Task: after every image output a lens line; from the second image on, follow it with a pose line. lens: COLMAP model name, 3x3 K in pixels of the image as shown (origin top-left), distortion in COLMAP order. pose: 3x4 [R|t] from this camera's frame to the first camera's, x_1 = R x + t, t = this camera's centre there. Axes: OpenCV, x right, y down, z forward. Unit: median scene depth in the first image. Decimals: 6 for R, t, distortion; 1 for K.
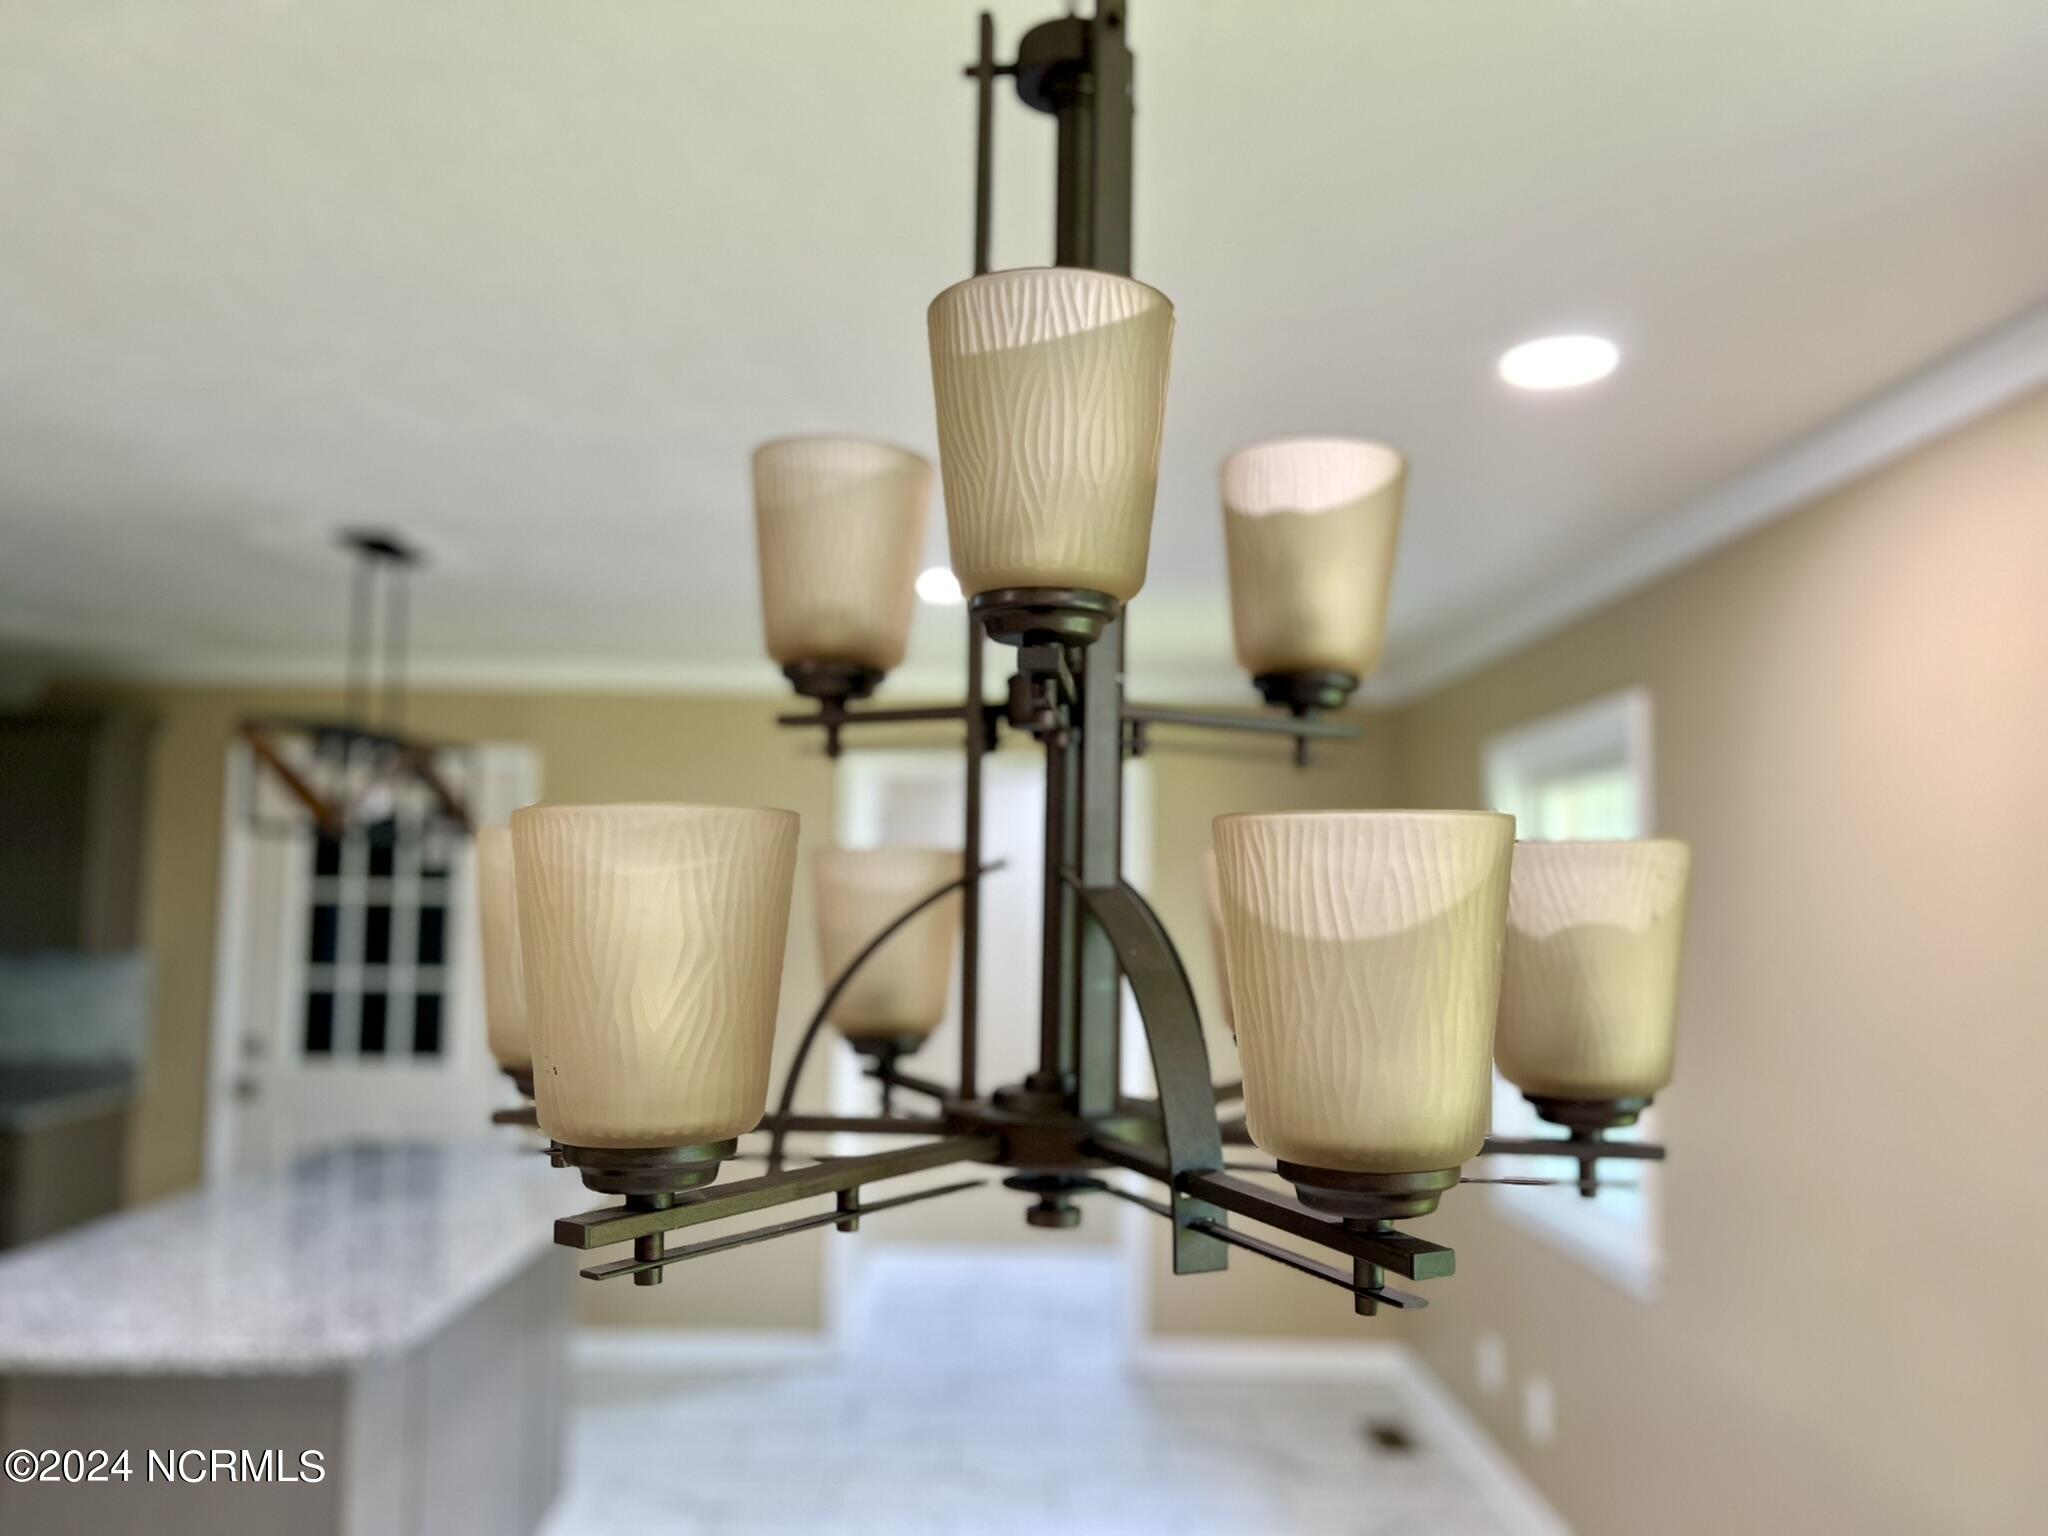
lens RADIAL K [[1566.9, 0, 995.1], [0, 1566.9, 774.5], [0, 0, 1]] dist [0.035179, -0.035251]
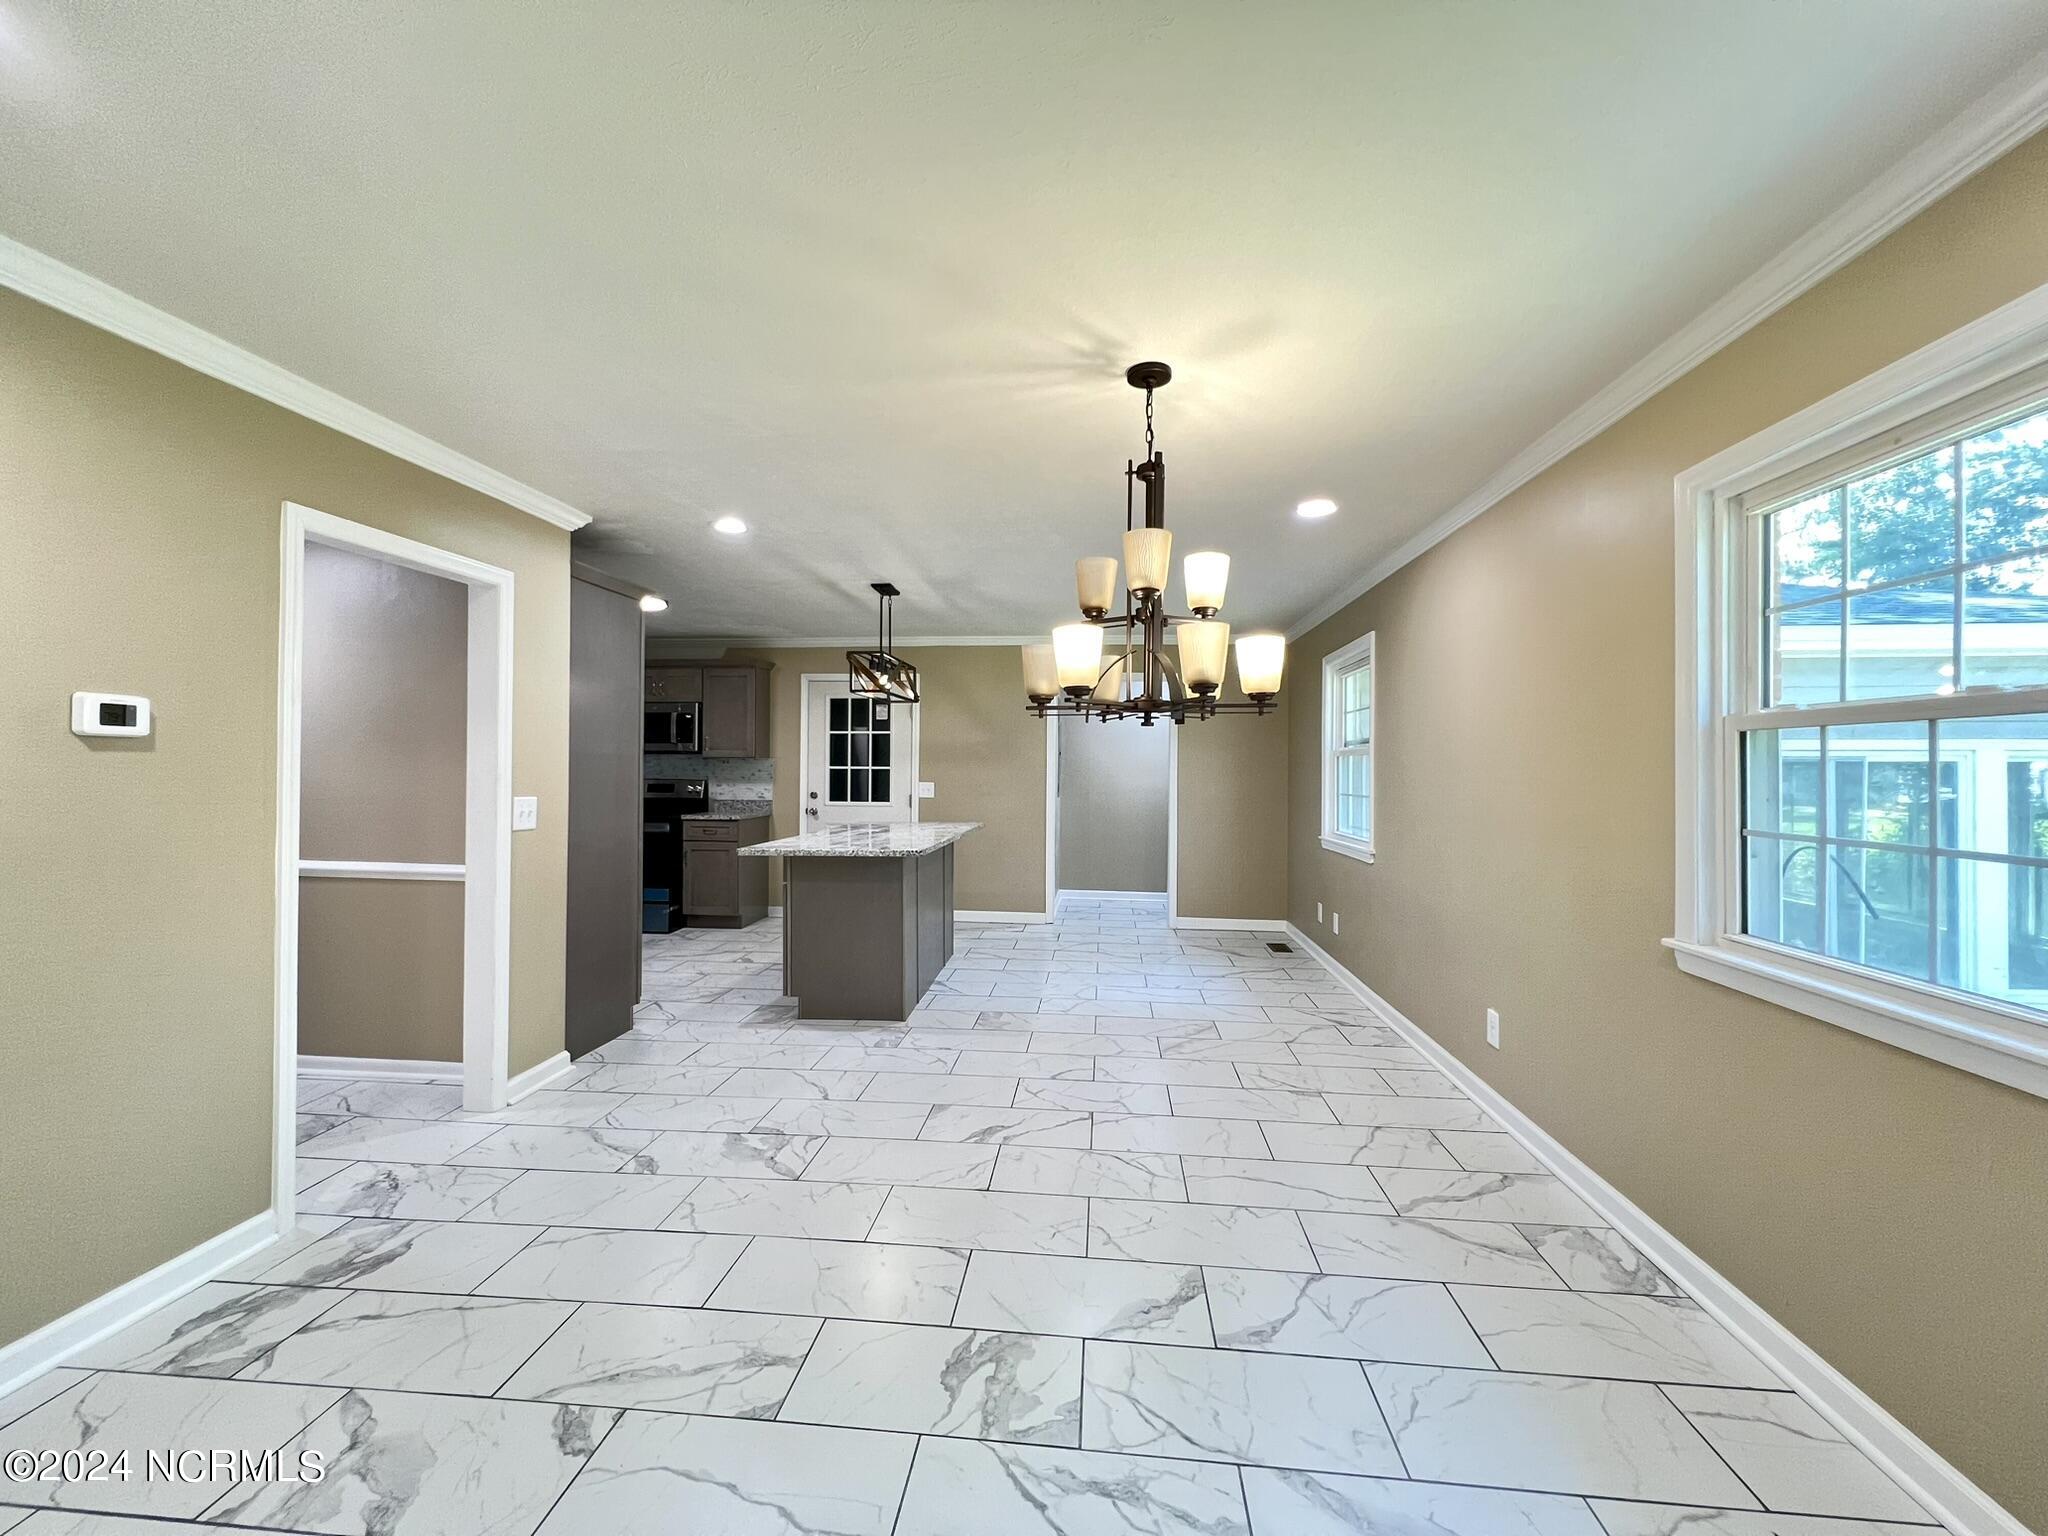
lens RADIAL K [[822.2, 0, 1032.6], [0, 822.2, 765.2], [0, 0, 1]] dist [-0.001130, -0.000269]
pose [[0.996399, -0.014105, -0.083603, -0.018675], [0.020263, 0.997106, 0.073269, 0.039859], [0.082328, -0.074699, 0.993802, -0.268552]]
